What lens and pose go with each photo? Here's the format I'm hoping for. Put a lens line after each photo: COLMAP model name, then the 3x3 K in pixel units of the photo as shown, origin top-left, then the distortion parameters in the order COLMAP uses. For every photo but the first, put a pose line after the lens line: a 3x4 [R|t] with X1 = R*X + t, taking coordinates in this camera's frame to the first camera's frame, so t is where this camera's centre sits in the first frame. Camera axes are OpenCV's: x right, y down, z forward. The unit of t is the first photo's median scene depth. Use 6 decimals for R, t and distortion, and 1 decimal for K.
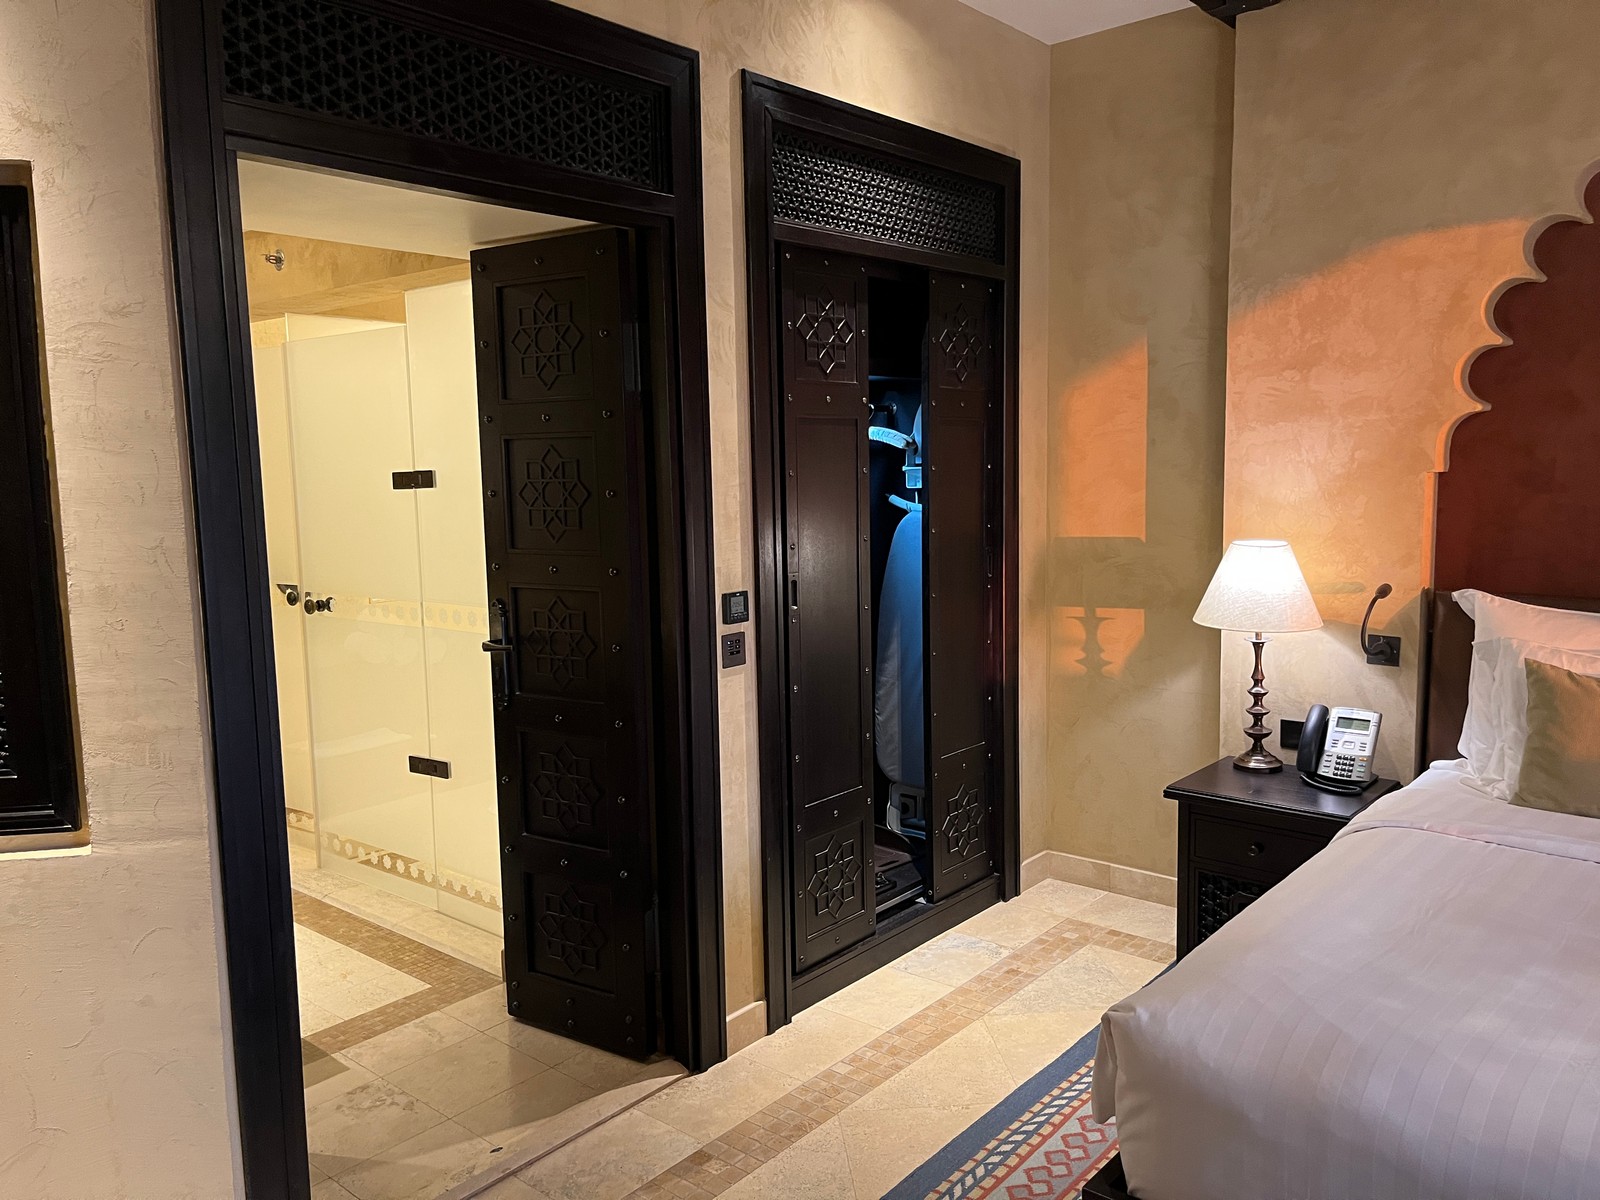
lens RADIAL K [[1219.1, 0, 804.7], [0, 1219.1, 608.1], [0, 0, 1]] dist [0.041510, -0.069610]
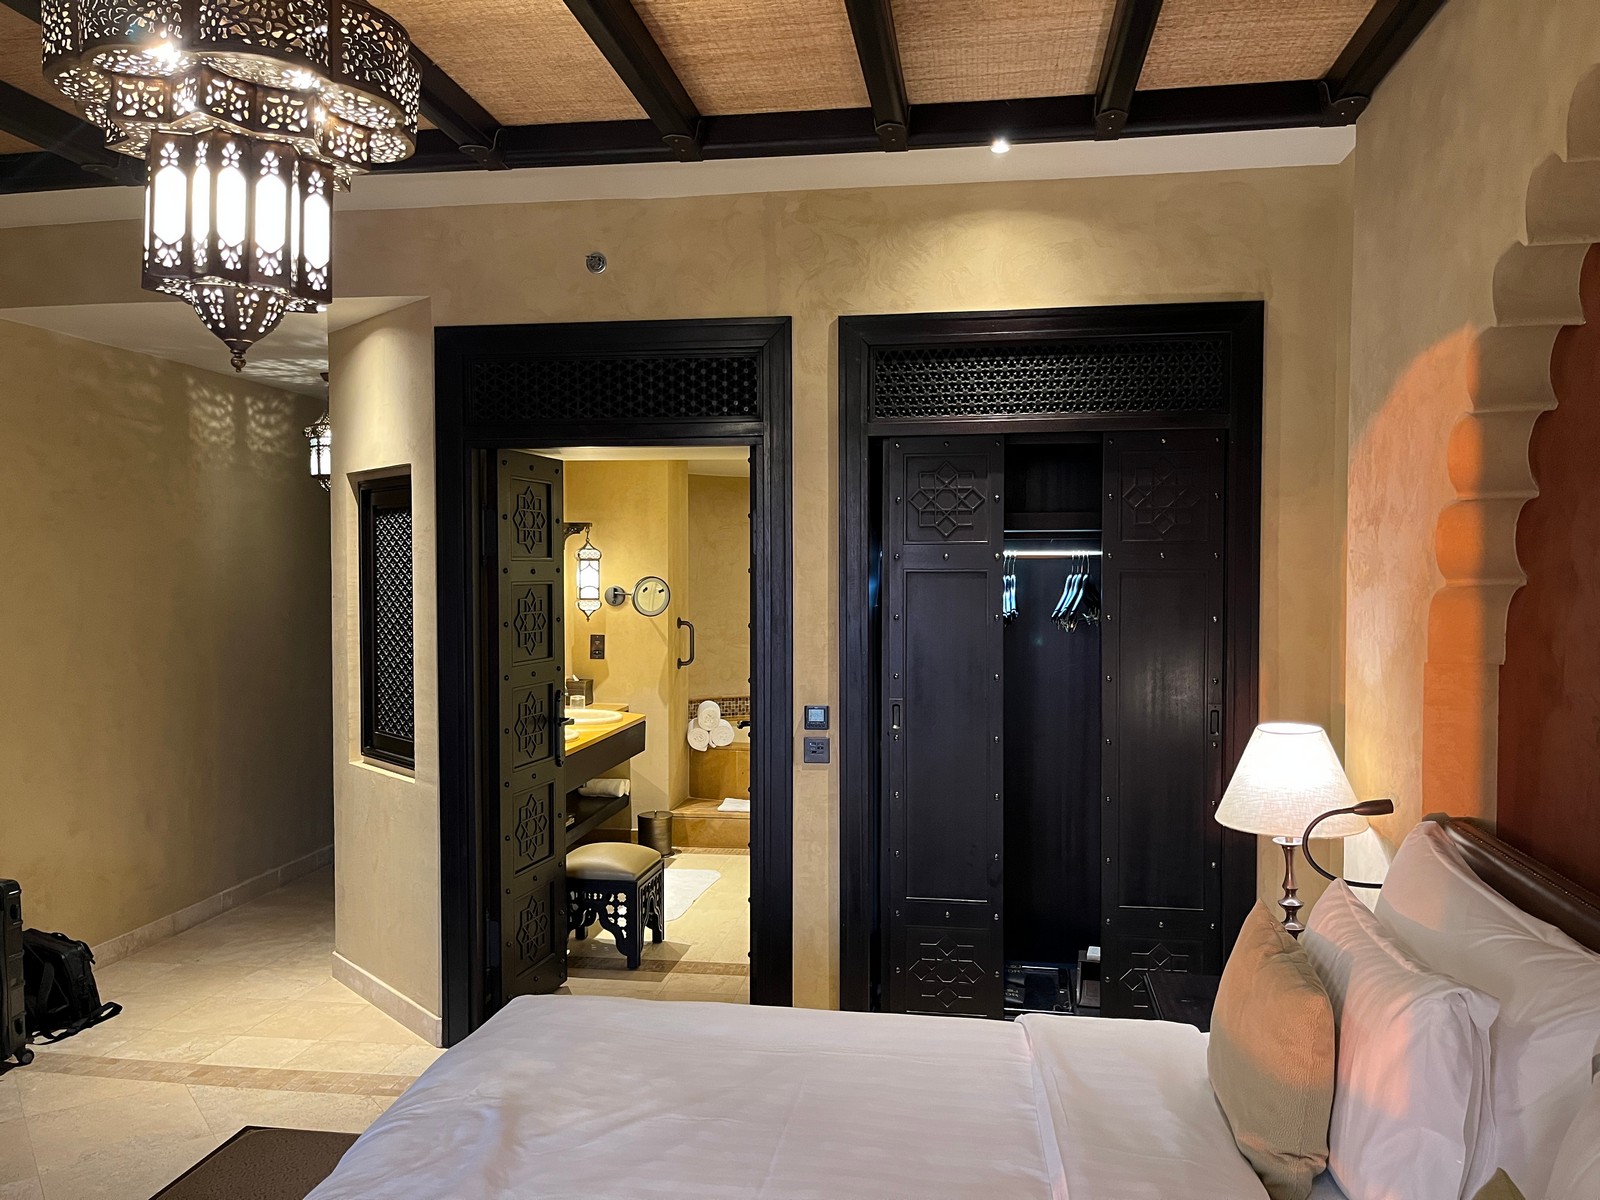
lens RADIAL K [[1219.1, 0, 804.7], [0, 1219.1, 608.1], [0, 0, 1]] dist [0.041510, -0.069610]
pose [[0.513345, 0.044794, -0.857012, 1.038361], [-0.116624, 0.993014, -0.017955, -0.090937], [0.850221, 0.109165, 0.514983, 0.302539]]
